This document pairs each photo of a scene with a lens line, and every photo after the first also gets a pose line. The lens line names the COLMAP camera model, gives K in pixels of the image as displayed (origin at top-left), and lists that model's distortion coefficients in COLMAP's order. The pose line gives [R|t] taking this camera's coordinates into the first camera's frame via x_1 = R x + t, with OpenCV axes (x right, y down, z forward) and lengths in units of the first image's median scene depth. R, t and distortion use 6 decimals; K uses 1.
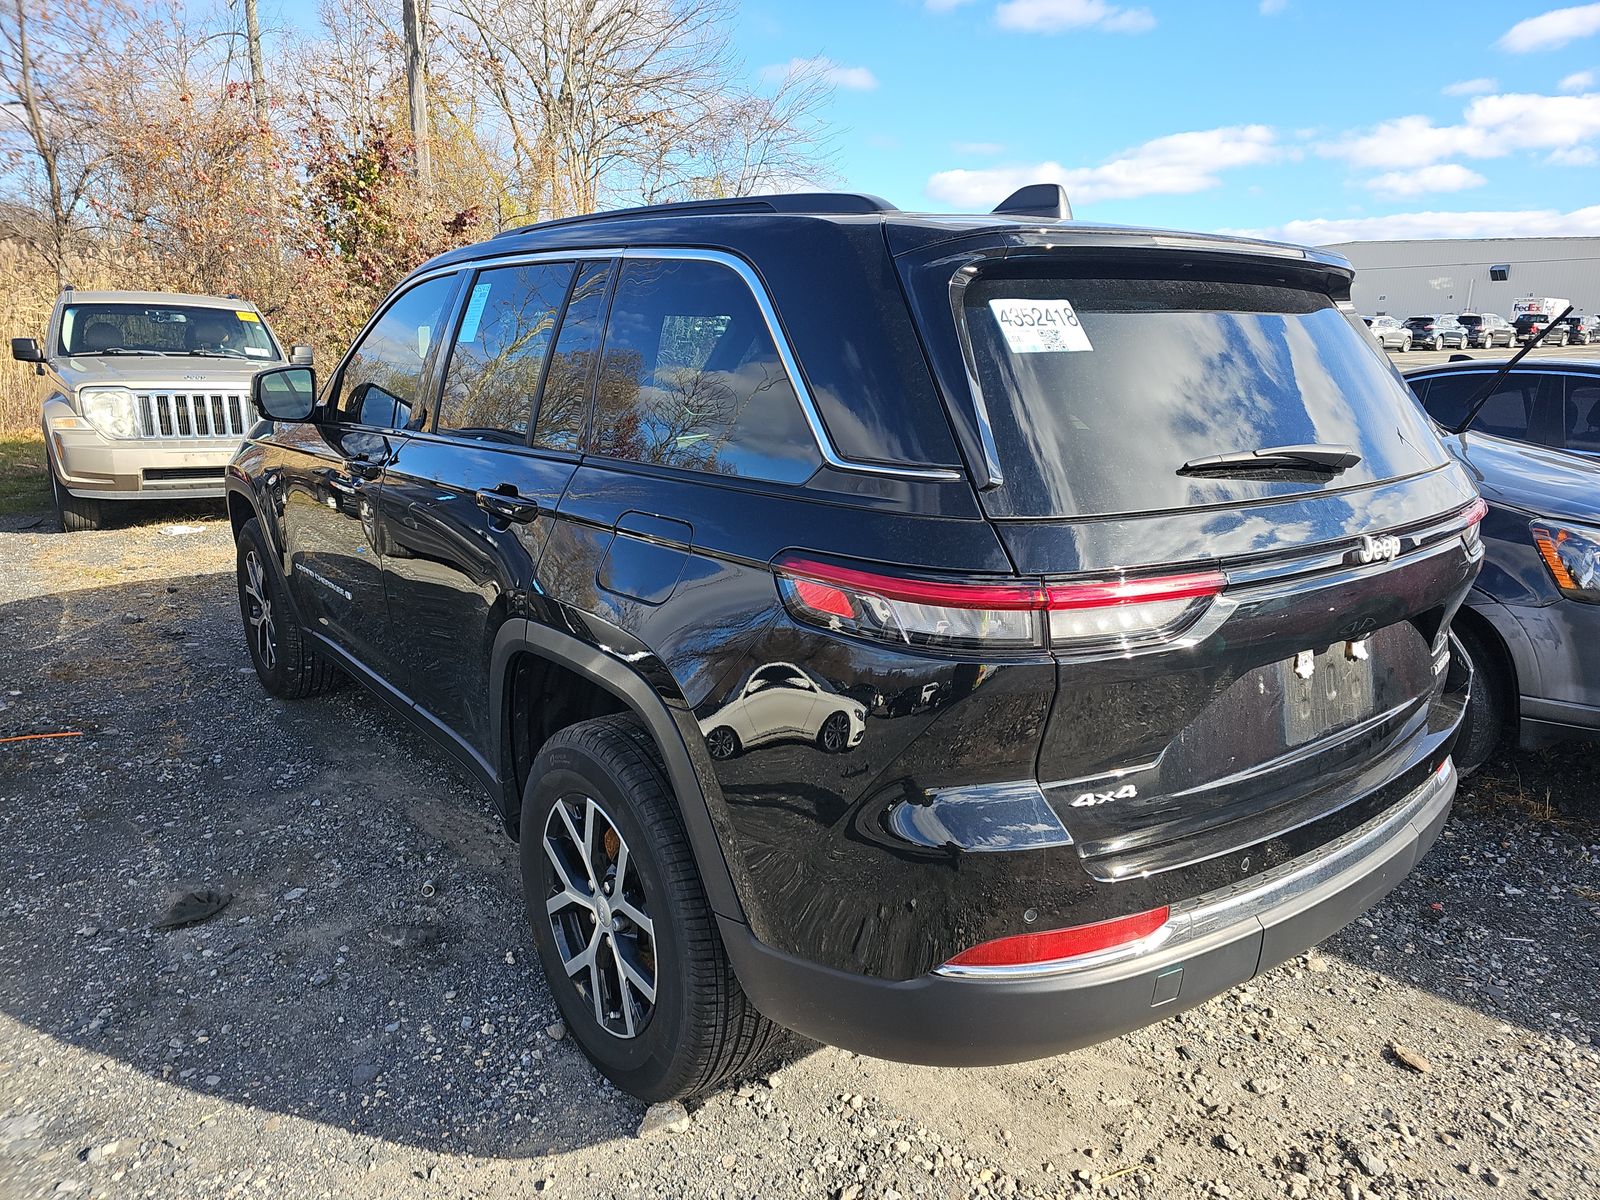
lens RADIAL K [[1080.8, 0, 821.0], [0, 1080.8, 600.3], [0, 0, 1]] dist [0.062766, -0.044639]
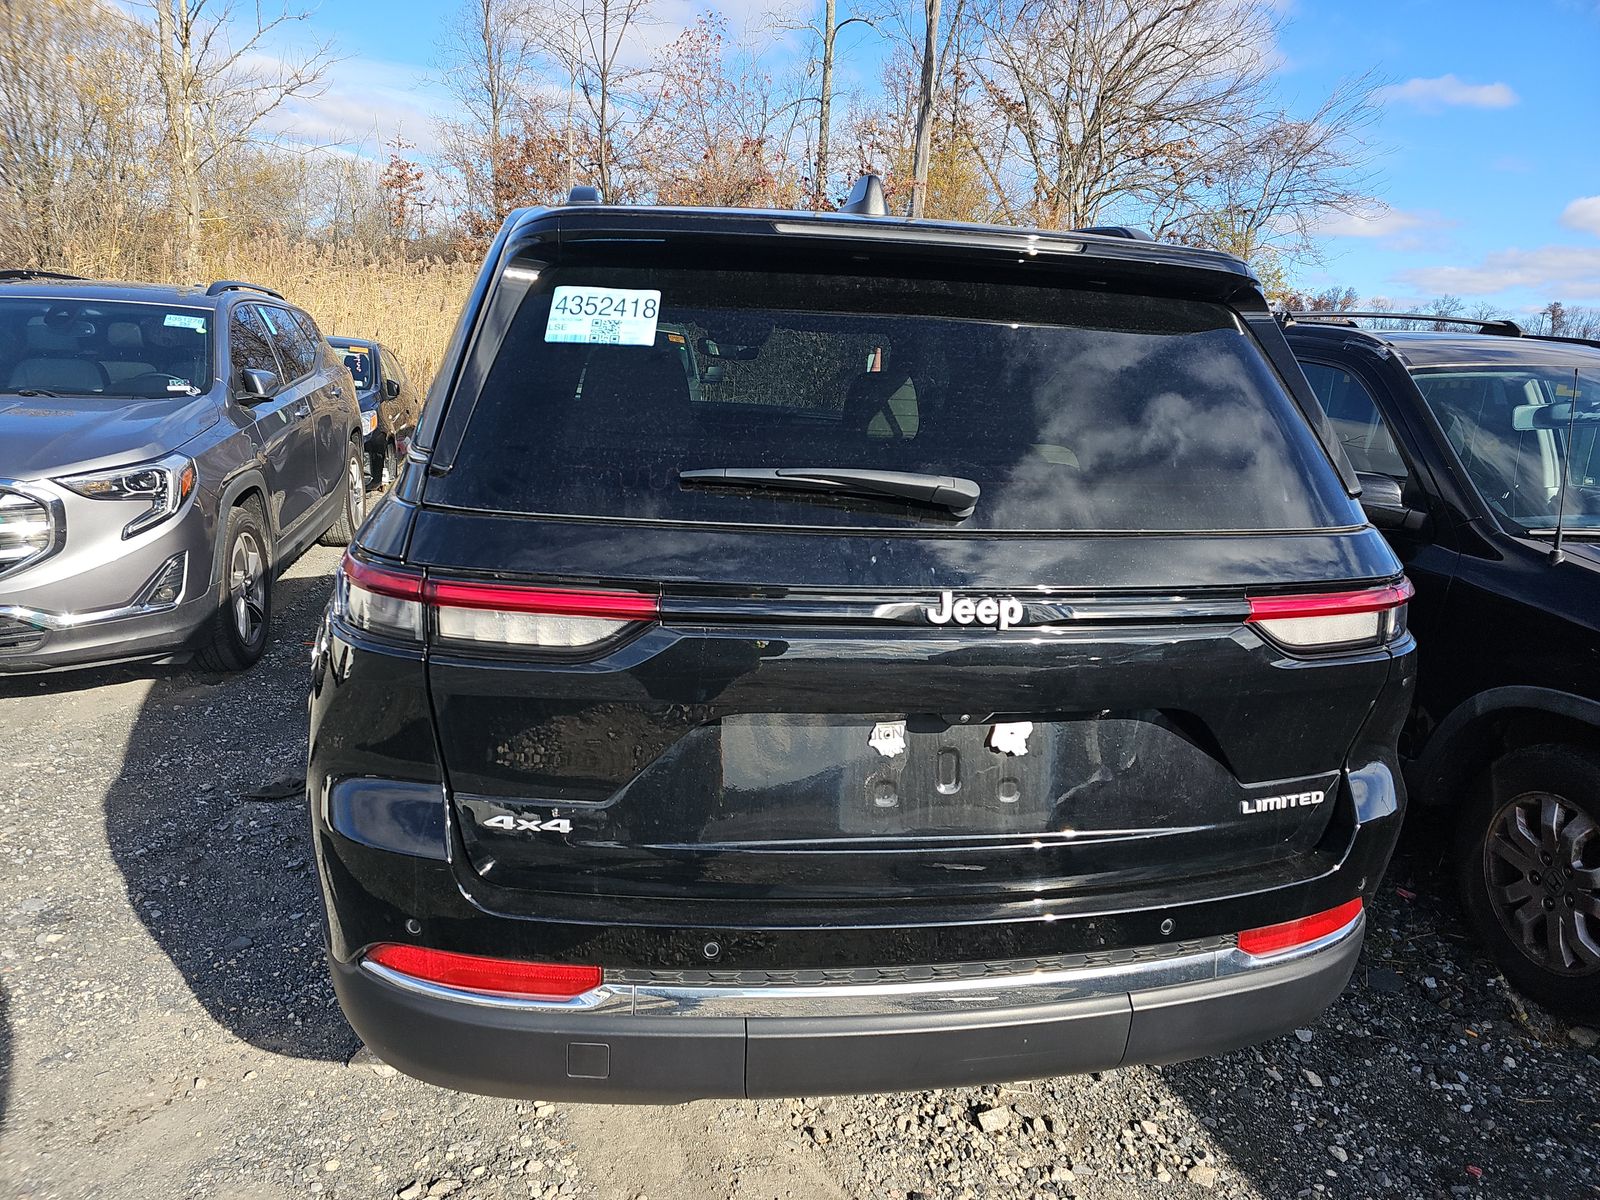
lens RADIAL K [[1080.8, 0, 821.0], [0, 1080.8, 600.3], [0, 0, 1]] dist [0.062766, -0.044639]
pose [[0.882945, 0.138421, -0.448607, 0.644484], [-0.152800, 0.988248, 0.004191, -0.034623], [0.443915, 0.064846, 0.893719, 0.210263]]
